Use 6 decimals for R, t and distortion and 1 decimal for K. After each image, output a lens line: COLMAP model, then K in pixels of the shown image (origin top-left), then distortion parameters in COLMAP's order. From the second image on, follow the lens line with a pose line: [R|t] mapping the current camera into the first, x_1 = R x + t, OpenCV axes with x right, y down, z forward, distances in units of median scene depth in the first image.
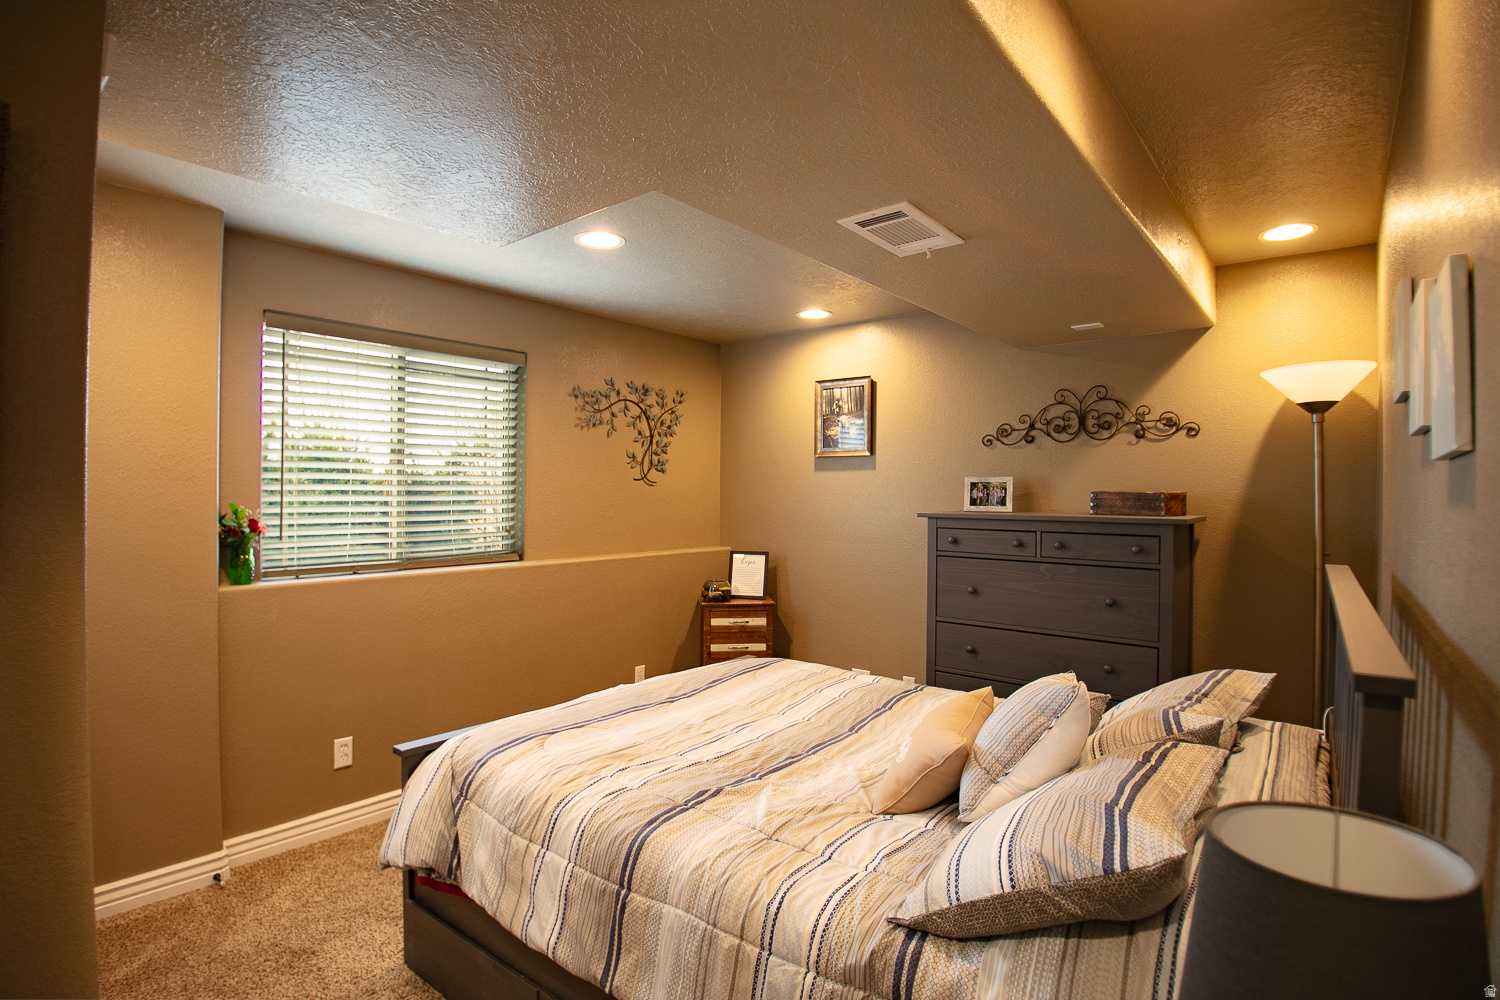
lens RADIAL K [[751.8, 0, 723.0], [0, 751.8, 499.5], [0, 0, 1]] dist [-0.040401, 0.001265]
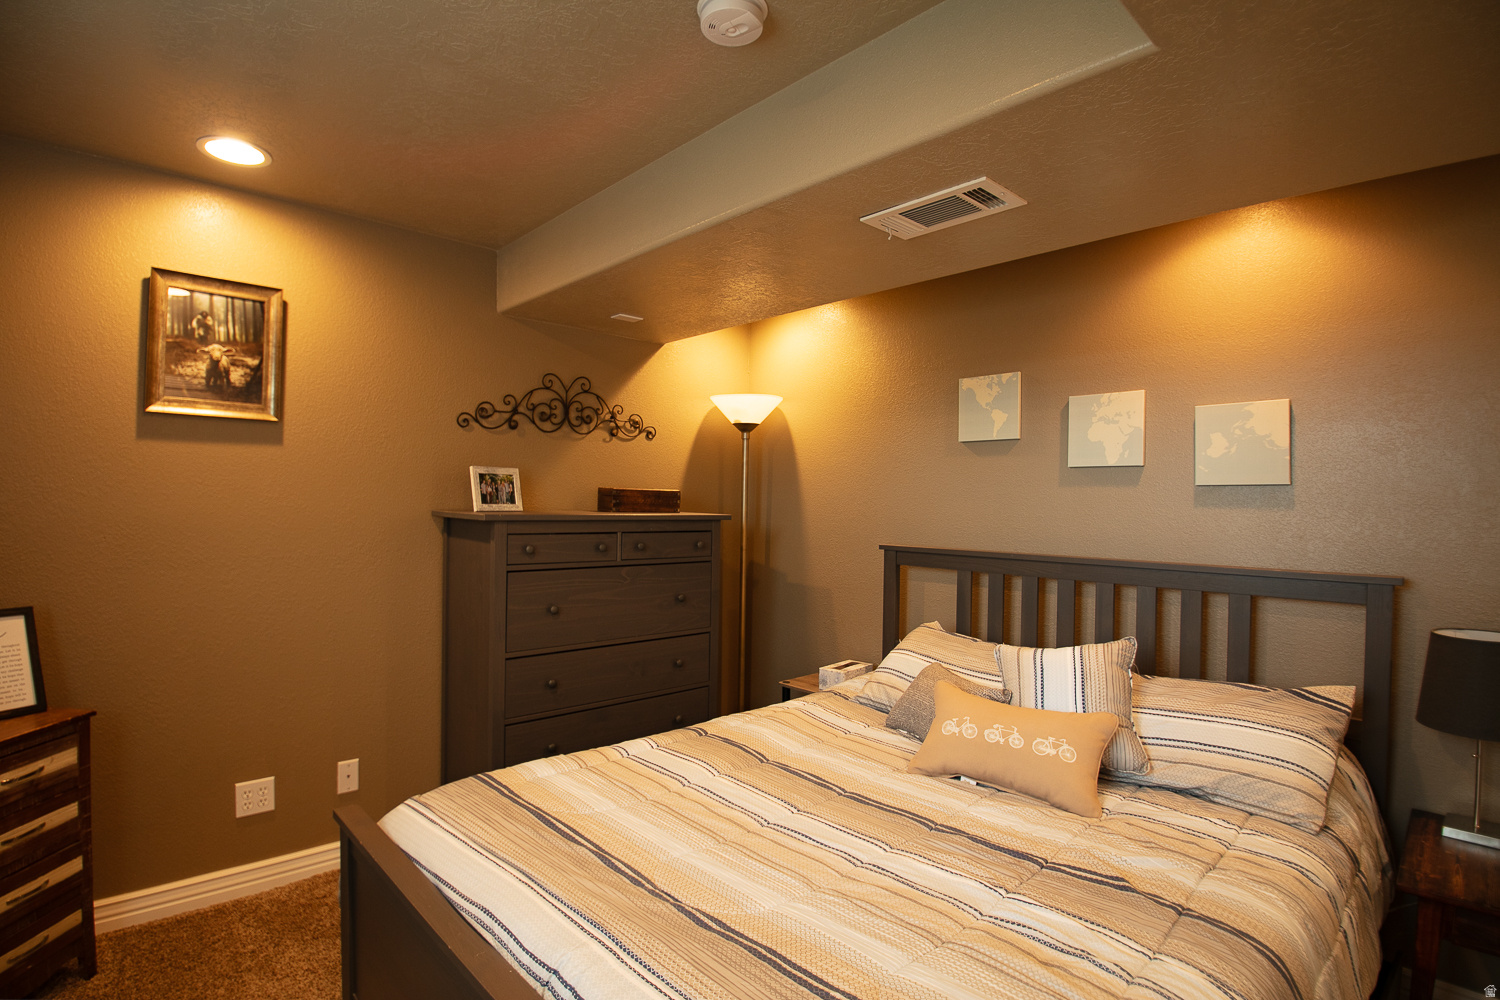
lens RADIAL K [[751.8, 0, 723.0], [0, 751.8, 499.5], [0, 0, 1]] dist [-0.040401, 0.001265]
pose [[0.128891, -0.004461, 0.991649, -0.413620], [-0.009894, 0.999934, 0.005784, -0.003033], [-0.991609, -0.010557, 0.128838, 0.672240]]
